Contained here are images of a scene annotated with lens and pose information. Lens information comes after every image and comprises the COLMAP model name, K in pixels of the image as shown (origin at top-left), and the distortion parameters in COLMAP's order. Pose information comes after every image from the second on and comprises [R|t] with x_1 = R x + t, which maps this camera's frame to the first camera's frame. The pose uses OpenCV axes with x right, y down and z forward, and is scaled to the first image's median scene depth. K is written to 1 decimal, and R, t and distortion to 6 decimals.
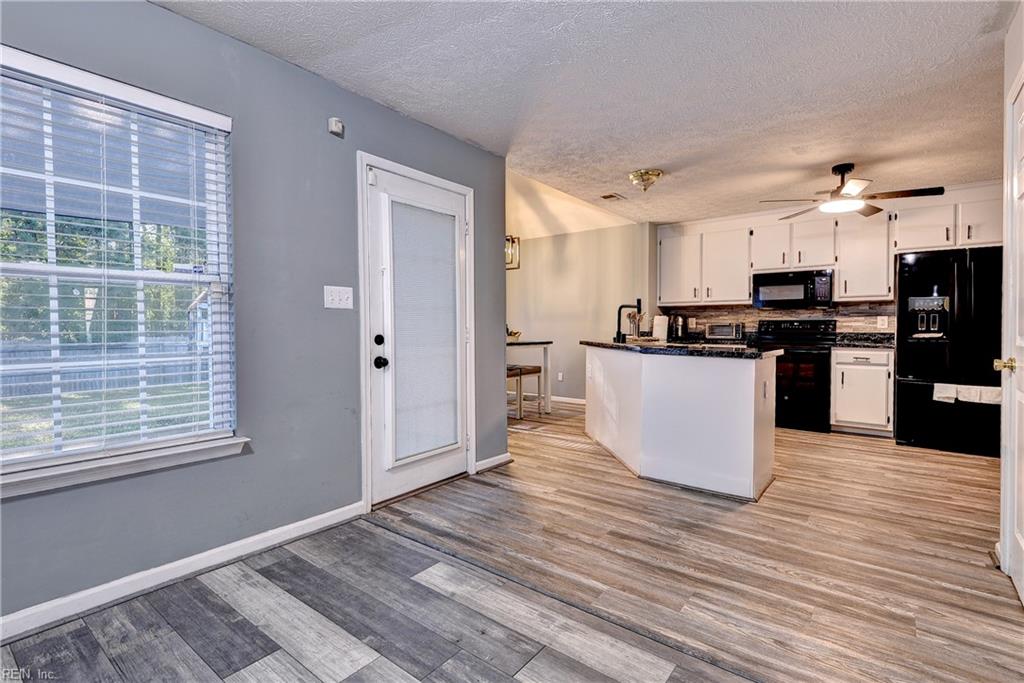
lens RADIAL K [[462.4, 0, 496.9], [0, 462.4, 331.4], [0, 0, 1]] dist [0.015465, -0.000260]
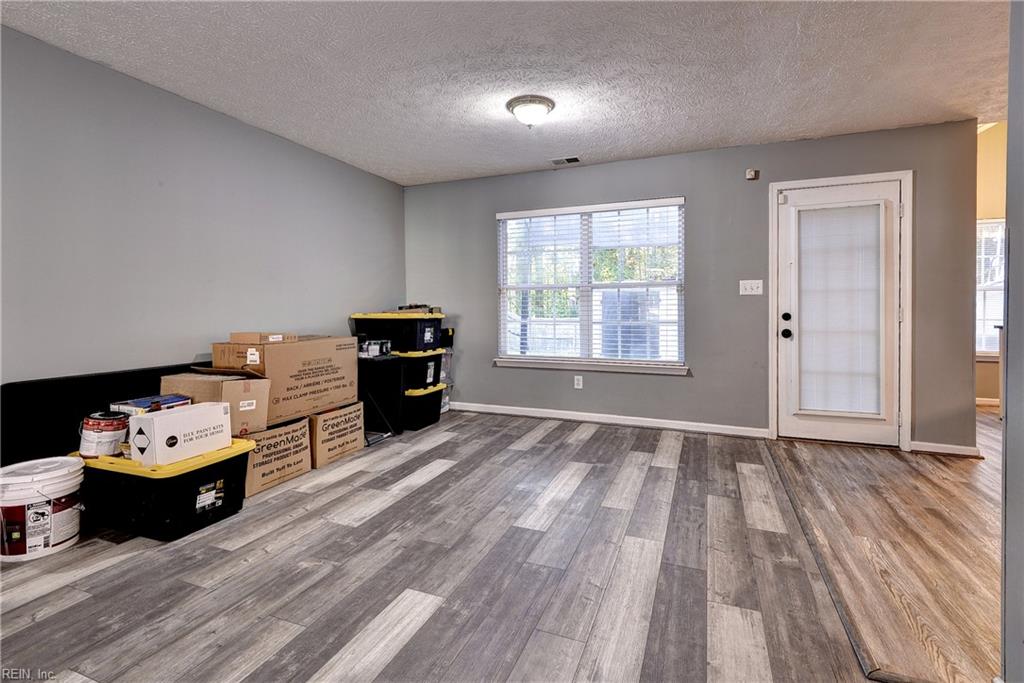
lens RADIAL K [[471.8, 0, 531.2], [0, 471.8, 318.1], [0, 0, 1]] dist [0.002153, -0.000182]
pose [[0.298712, 0.017411, -0.954185, 0.582900], [-0.006683, 0.999847, 0.016152, 0.003137], [0.954320, 0.001552, 0.298782, -0.087153]]
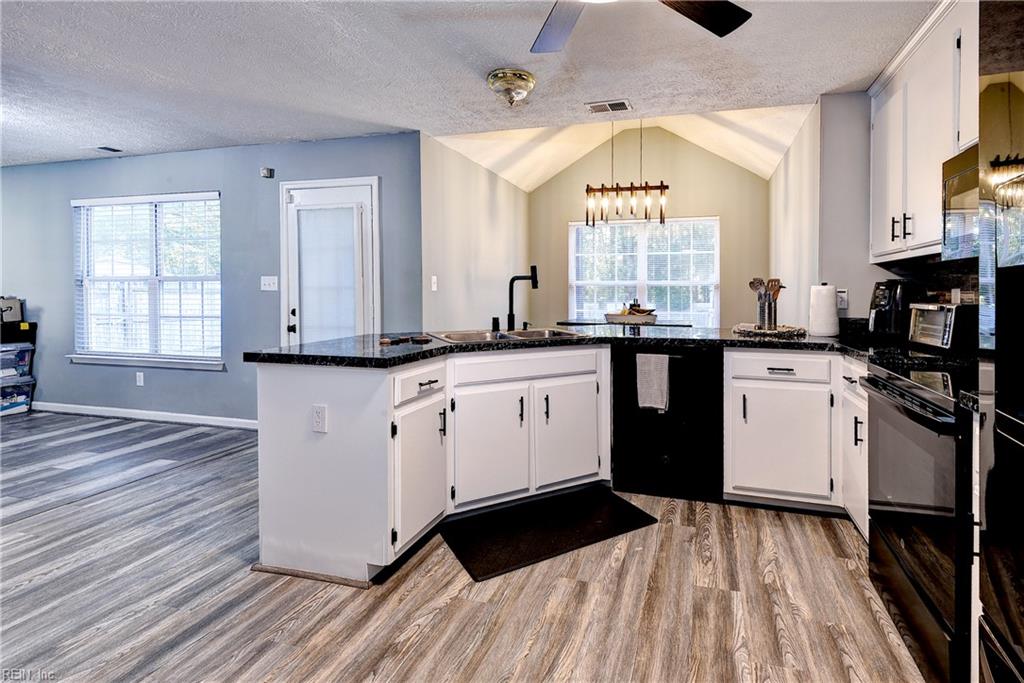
lens RADIAL K [[485.7, 0, 584.5], [0, 485.7, 298.5], [0, 0, 1]] dist [0.001976, -0.000218]
pose [[0.436841, 0.012317, -0.899454, 0.999712], [-0.009972, 0.999911, 0.008850, -0.031626], [0.899483, 0.005103, 0.436925, 0.797380]]
